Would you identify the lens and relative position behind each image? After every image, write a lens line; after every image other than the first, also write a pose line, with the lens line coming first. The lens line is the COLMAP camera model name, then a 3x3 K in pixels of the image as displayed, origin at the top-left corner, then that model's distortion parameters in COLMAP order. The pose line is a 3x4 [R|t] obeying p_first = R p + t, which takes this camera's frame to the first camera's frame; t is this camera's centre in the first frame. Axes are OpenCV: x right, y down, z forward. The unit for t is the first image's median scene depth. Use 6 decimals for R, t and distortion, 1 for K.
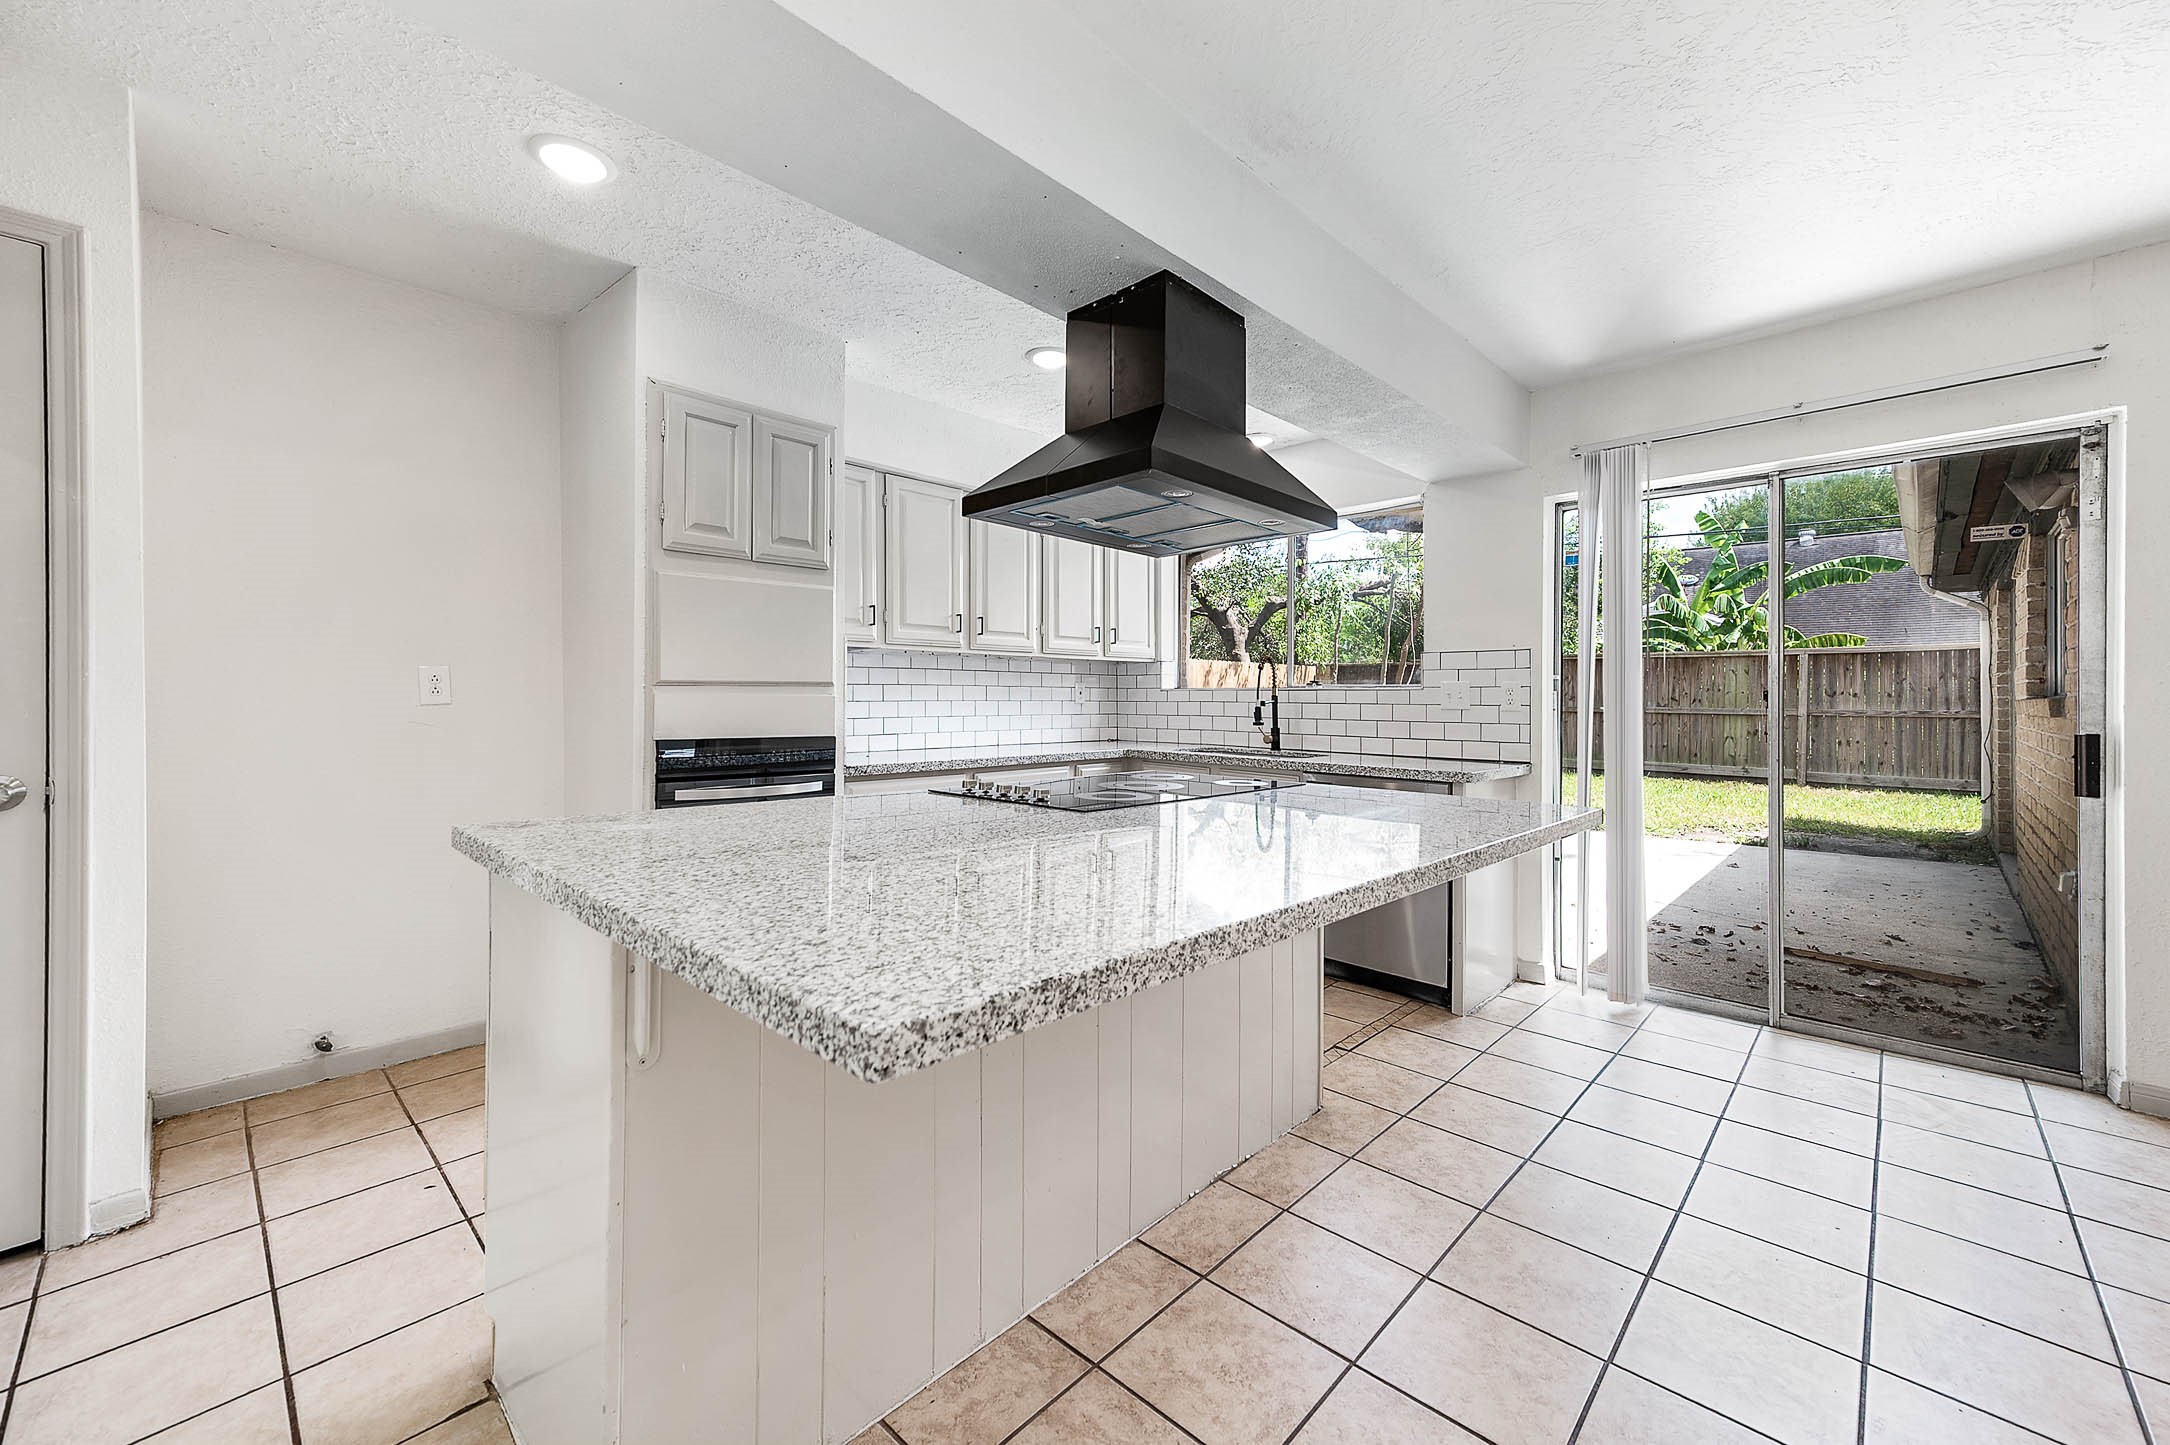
lens RADIAL K [[852.5, 0, 1088.8], [0, 852.5, 706.6], [0, 0, 1]] dist [0.012357, 0.000054]
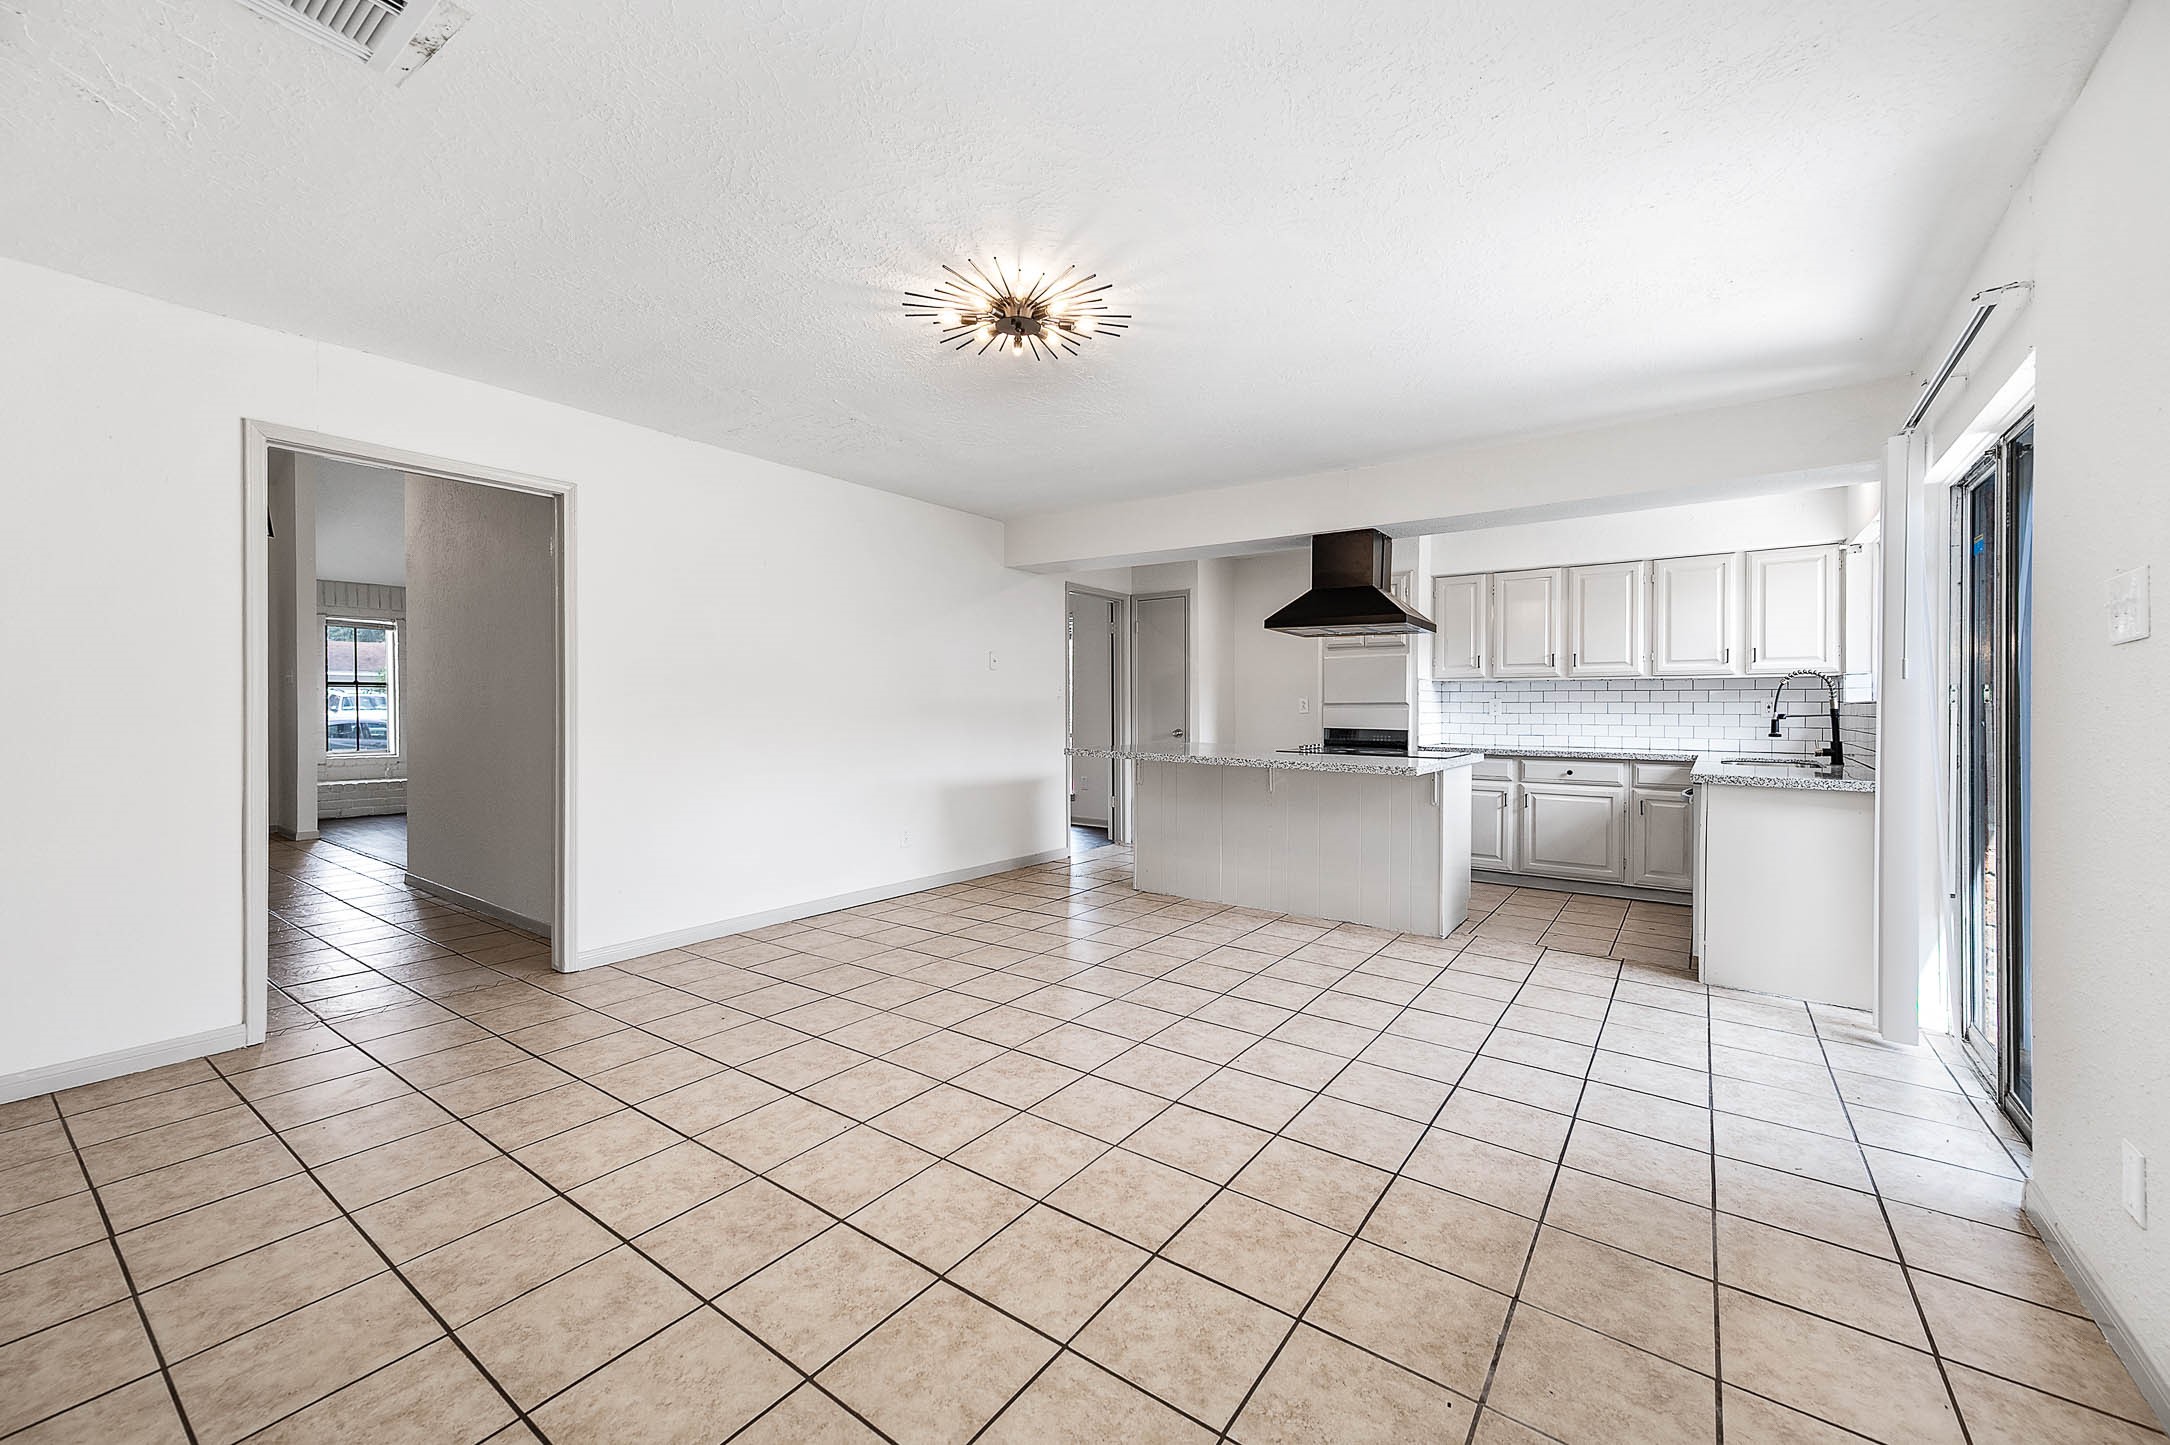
lens RADIAL K [[852.5, 0, 1087.7], [0, 852.5, 714.1], [0, 0, 1]] dist [0.012357, 0.000054]
pose [[0.133018, 0.003707, -0.991107, 1.497725], [-0.014582, 0.999892, 0.001783, 0.005707], [0.991006, 0.014215, 0.133058, 0.013610]]
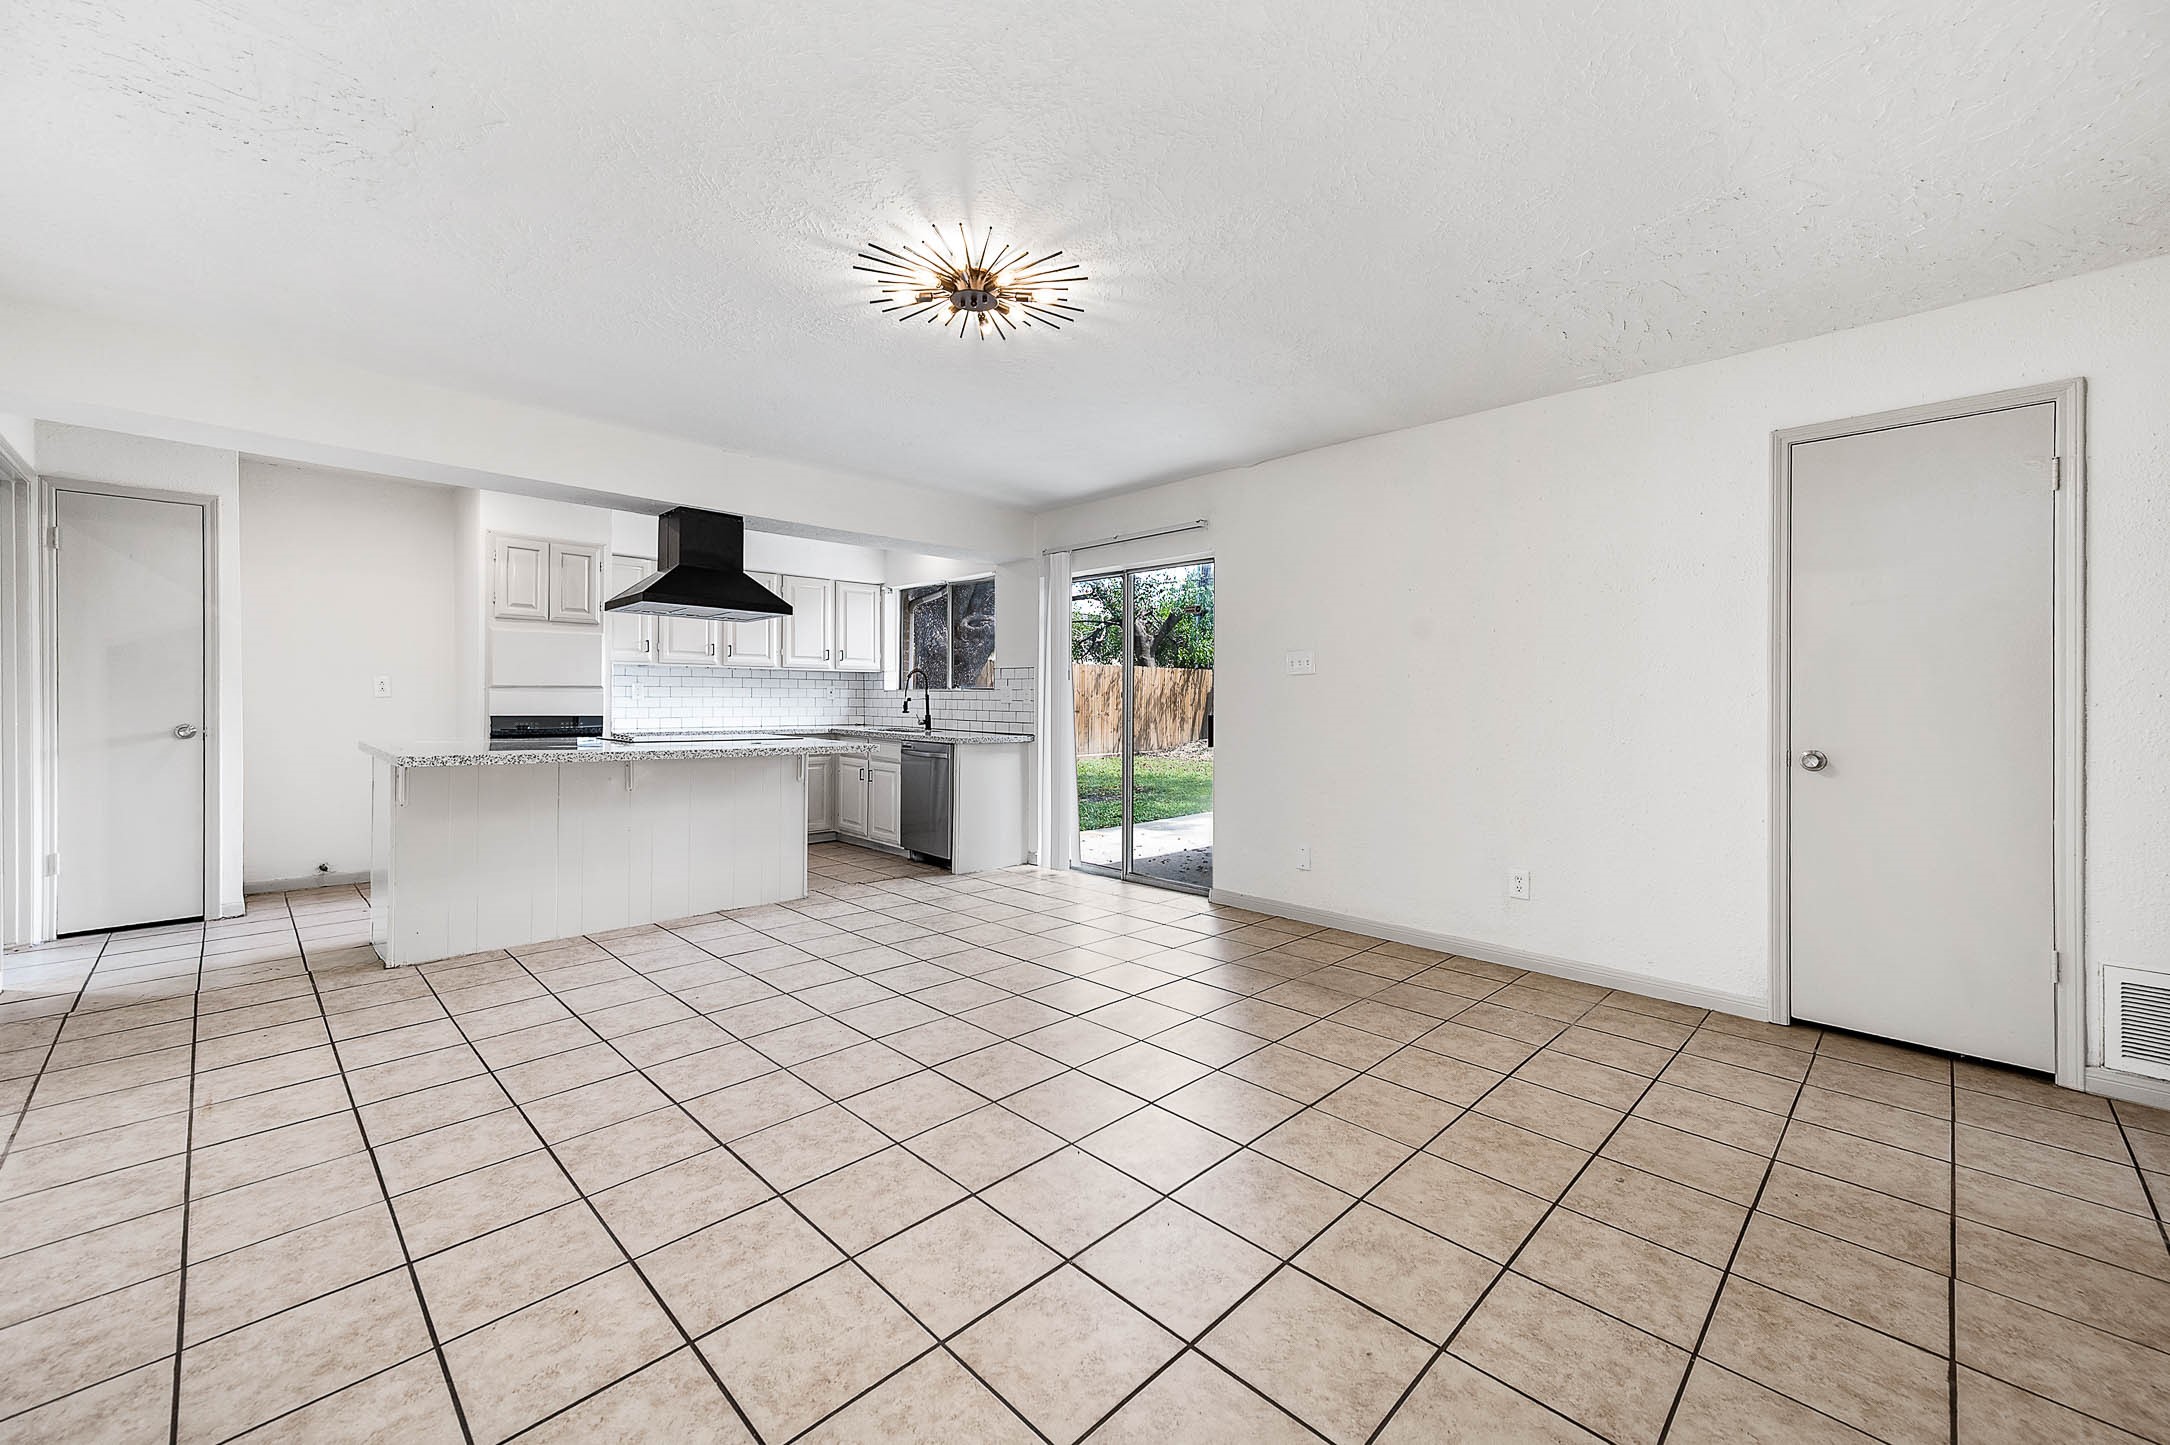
lens RADIAL K [[852.5, 0, 1088.9], [0, 852.5, 711.6], [0, 0, 1]] dist [0.012357, 0.000054]
pose [[0.999647, 0.003732, -0.026291, 0.762650], [-0.003586, 0.999978, 0.005585, 0.012064], [0.026312, -0.005489, 0.999639, -0.770277]]
